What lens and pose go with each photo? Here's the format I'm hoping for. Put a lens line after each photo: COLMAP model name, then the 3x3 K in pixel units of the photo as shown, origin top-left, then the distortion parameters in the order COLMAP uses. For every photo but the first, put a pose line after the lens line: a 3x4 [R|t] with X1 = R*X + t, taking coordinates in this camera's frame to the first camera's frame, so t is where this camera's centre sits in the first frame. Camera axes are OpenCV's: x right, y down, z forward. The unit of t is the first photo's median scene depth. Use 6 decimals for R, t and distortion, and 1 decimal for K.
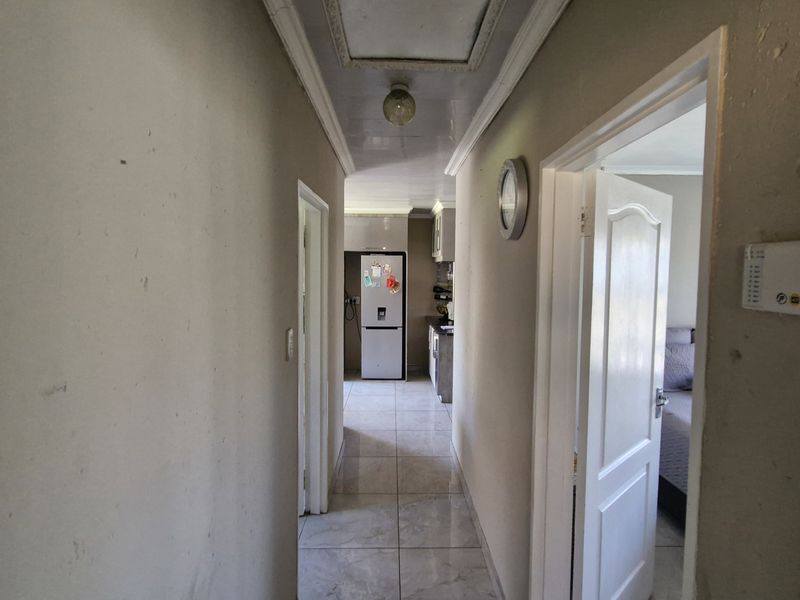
lens RADIAL K [[432.0, 0, 400.0], [0, 432.0, 300.0], [0, 0, 1]] dist [-0.002513, -0.000498]
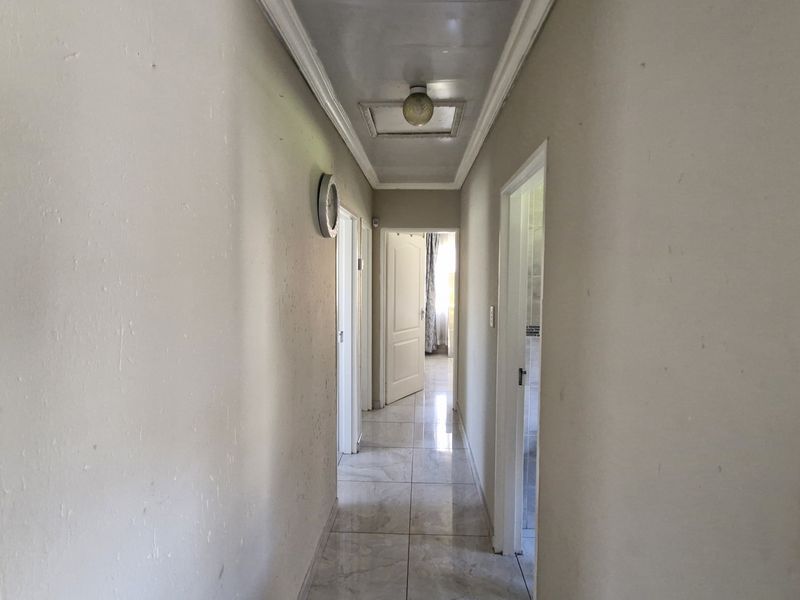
lens RADIAL K [[432.0, 0, 400.0], [0, 432.0, 300.0], [0, 0, 1]] dist [-0.002513, -0.000498]
pose [[0.998881, 0.000374, -0.047291, 0.018456], [0.000325, 0.999891, 0.014768, 0.018942], [0.047291, -0.014767, 0.998772, -0.251352]]
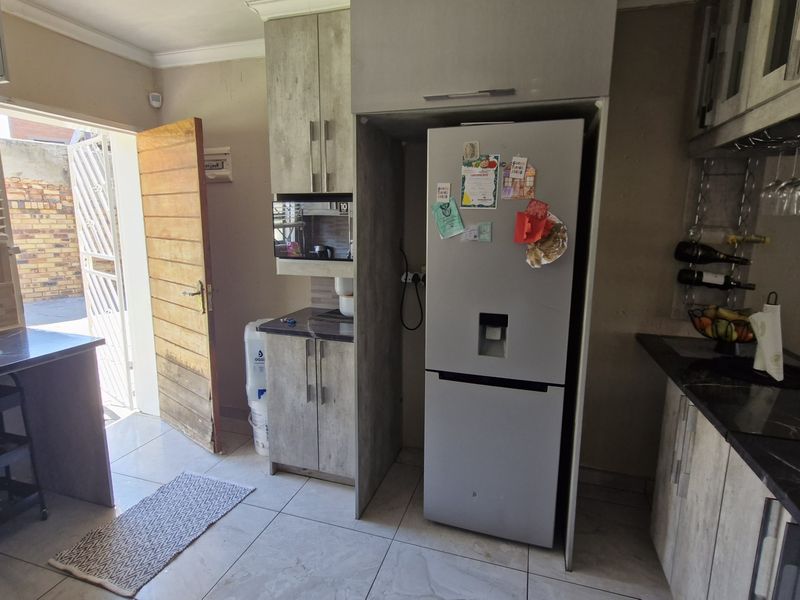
lens RADIAL K [[432.0, 0, 400.0], [0, 432.0, 300.0], [0, 0, 1]] dist [-0.002513, -0.000498]
pose [[0.948801, 0.054038, -0.311218, -0.012251], [-0.020567, 0.993736, 0.109843, -0.021777], [0.315204, -0.097818, 0.943969, 0.705910]]
